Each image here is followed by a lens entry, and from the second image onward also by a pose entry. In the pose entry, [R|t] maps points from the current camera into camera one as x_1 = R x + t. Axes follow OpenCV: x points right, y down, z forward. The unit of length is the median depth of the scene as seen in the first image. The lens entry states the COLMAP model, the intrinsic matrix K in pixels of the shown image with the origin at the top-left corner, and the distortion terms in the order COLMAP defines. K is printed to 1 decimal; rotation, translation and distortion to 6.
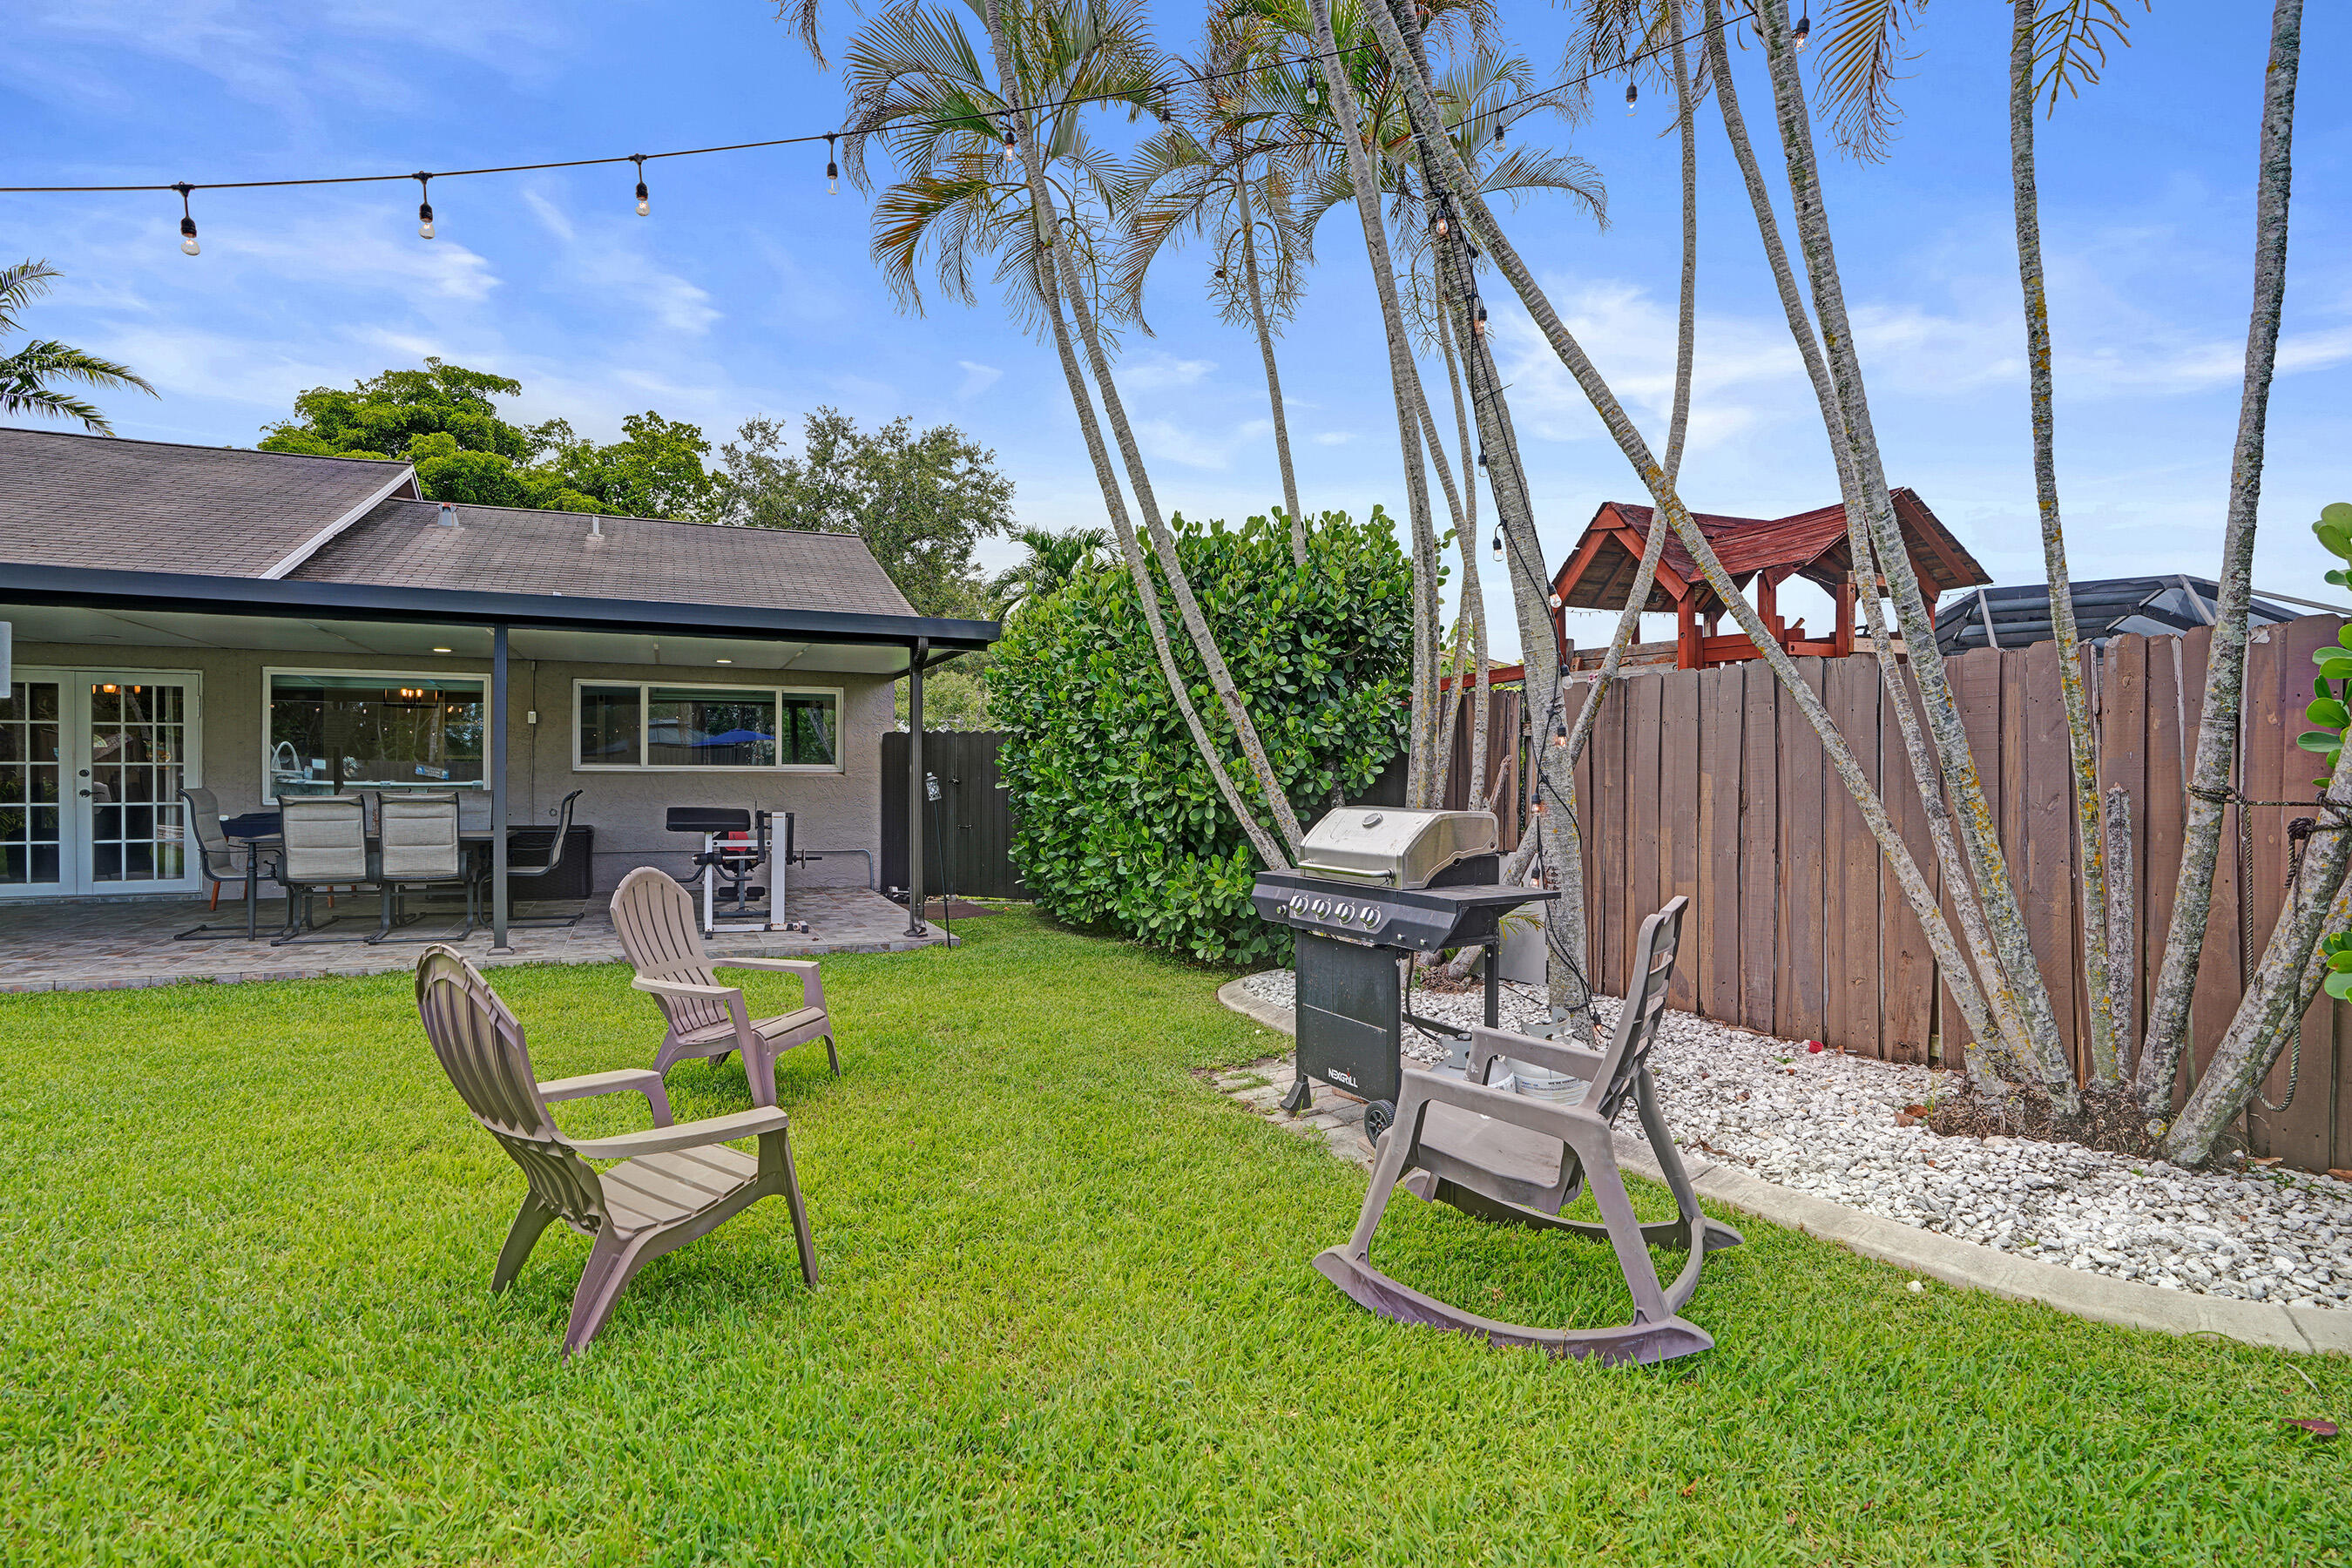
lens RADIAL K [[1135.7, 0, 1211.1], [0, 1135.7, 789.3], [0, 0, 1]] dist [-0.053321, 0.017181]
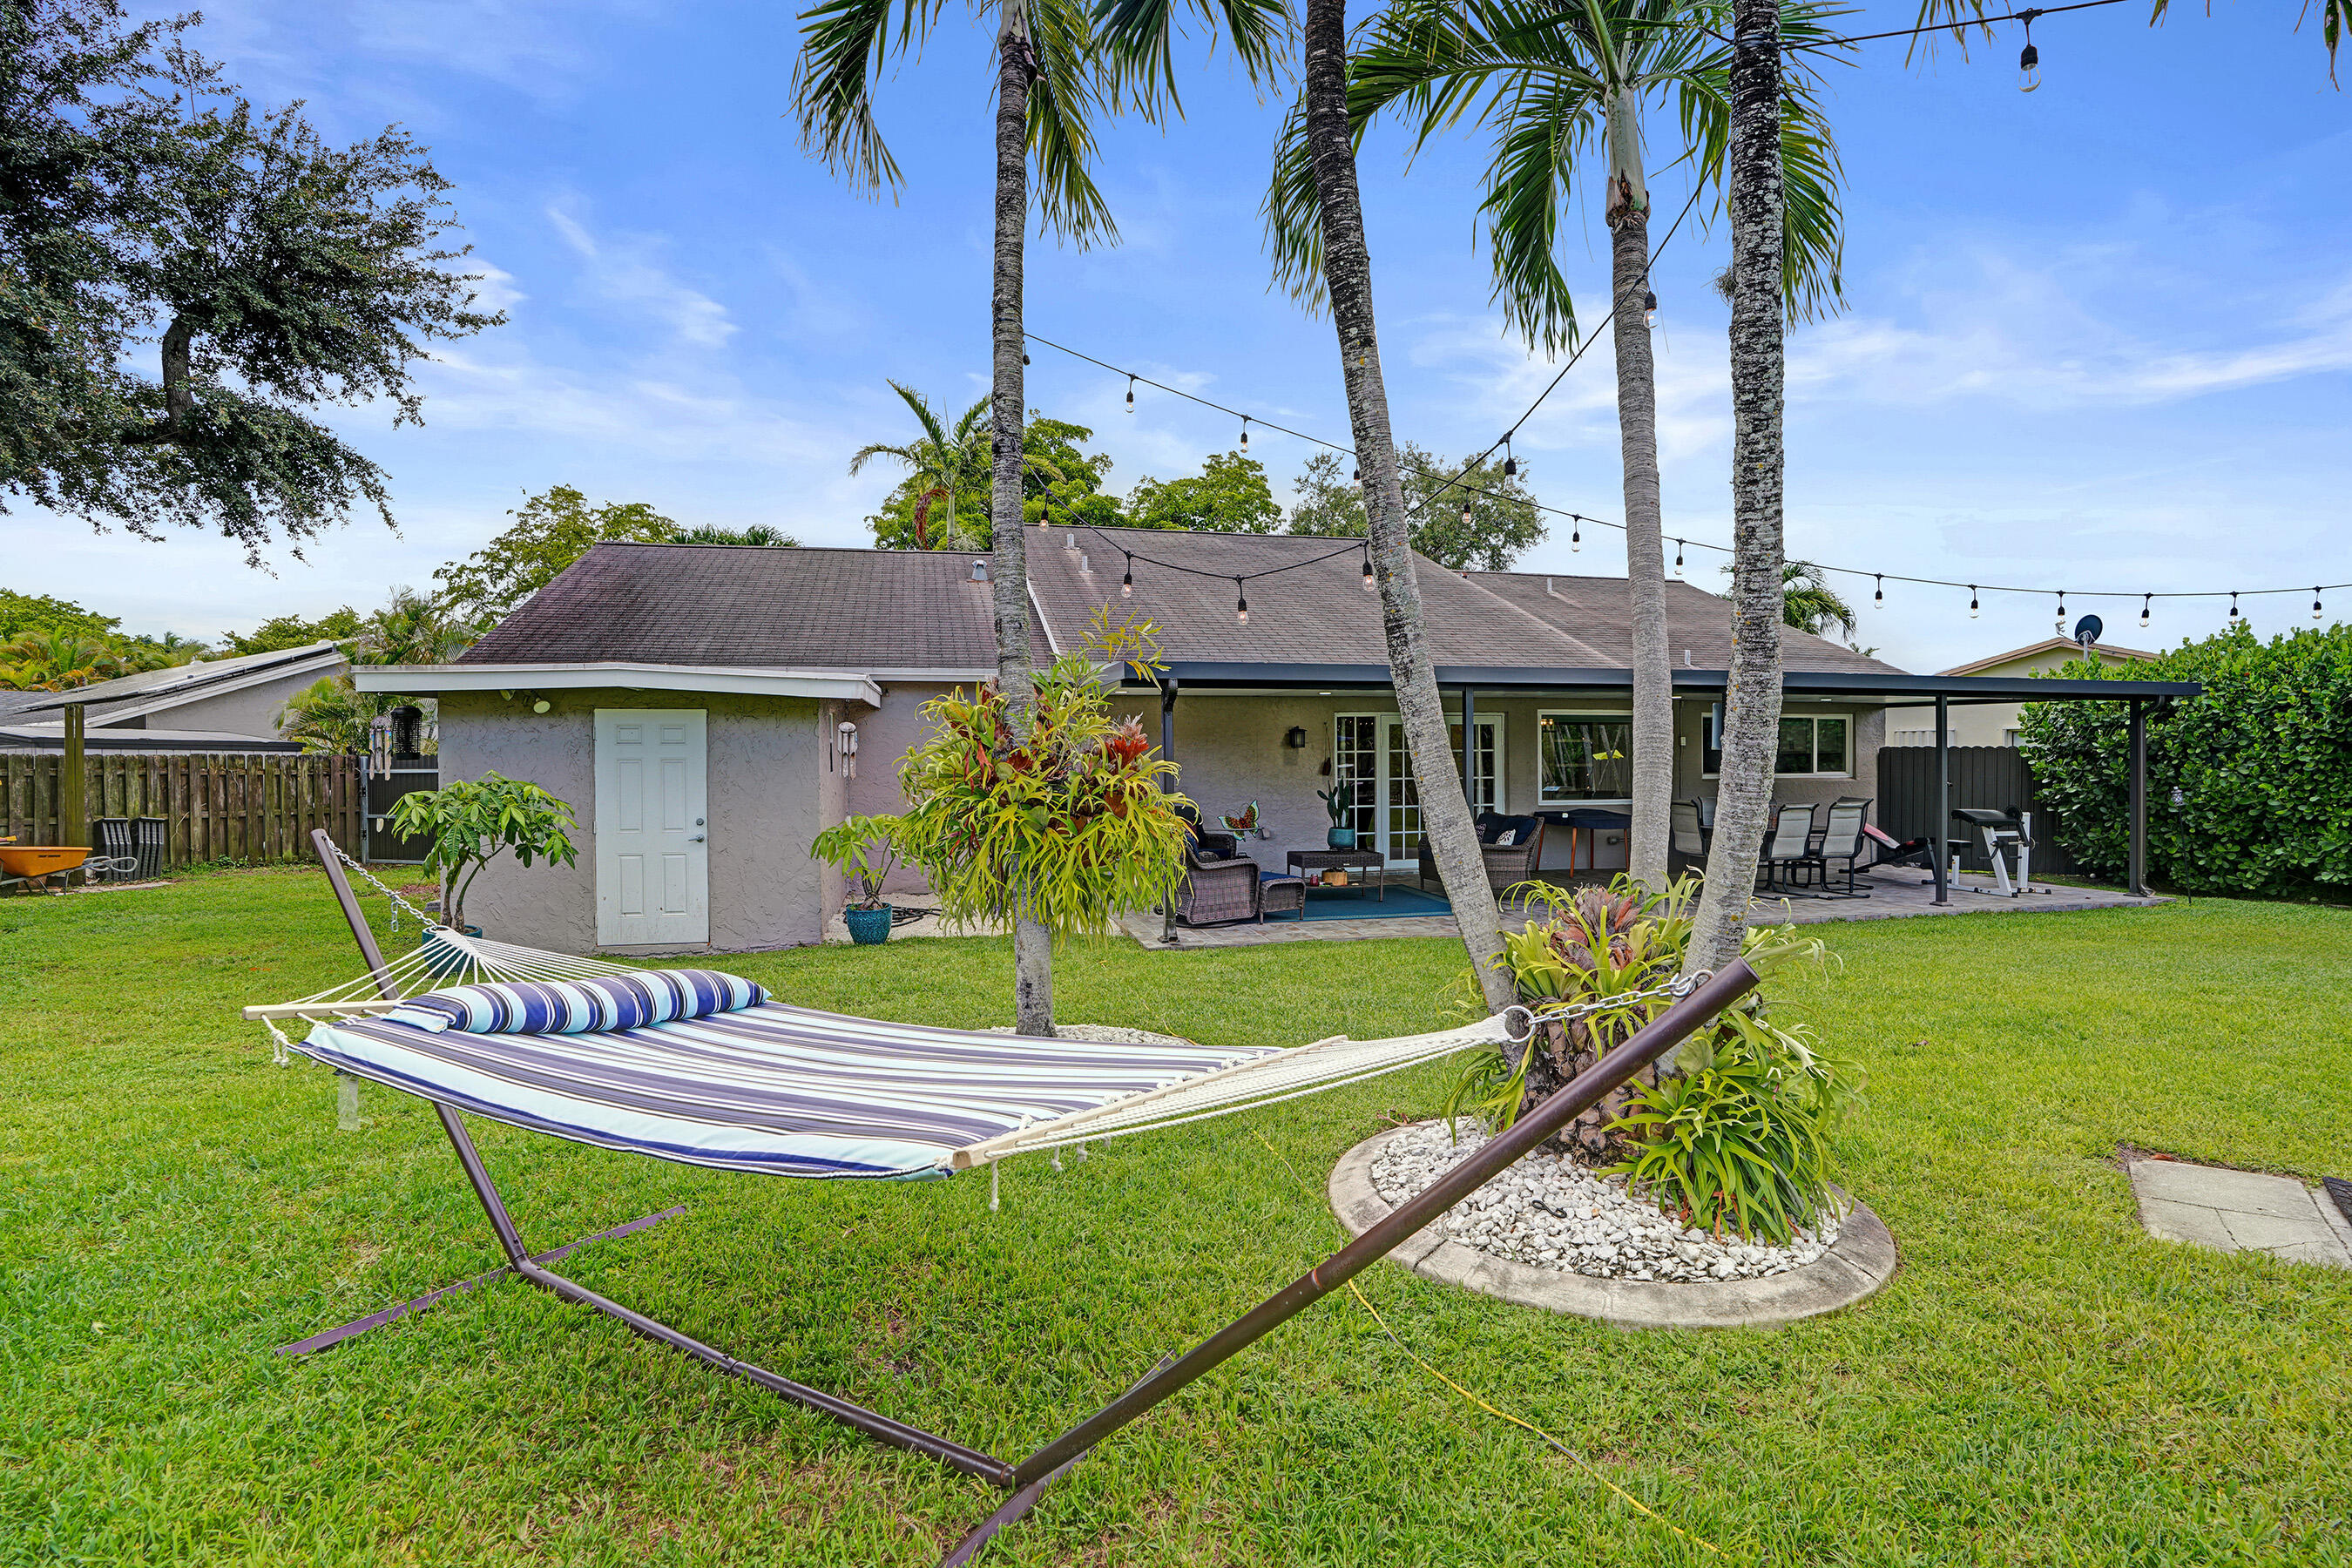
lens RADIAL K [[1135.7, 0, 1216.1], [0, 1135.7, 782.7], [0, 0, 1]] dist [-0.053321, 0.017181]
pose [[0.980438, -0.001084, -0.196825, -0.321805], [0.003536, 0.999920, 0.012106, -0.011126], [0.196797, -0.012565, 0.980364, -0.171773]]
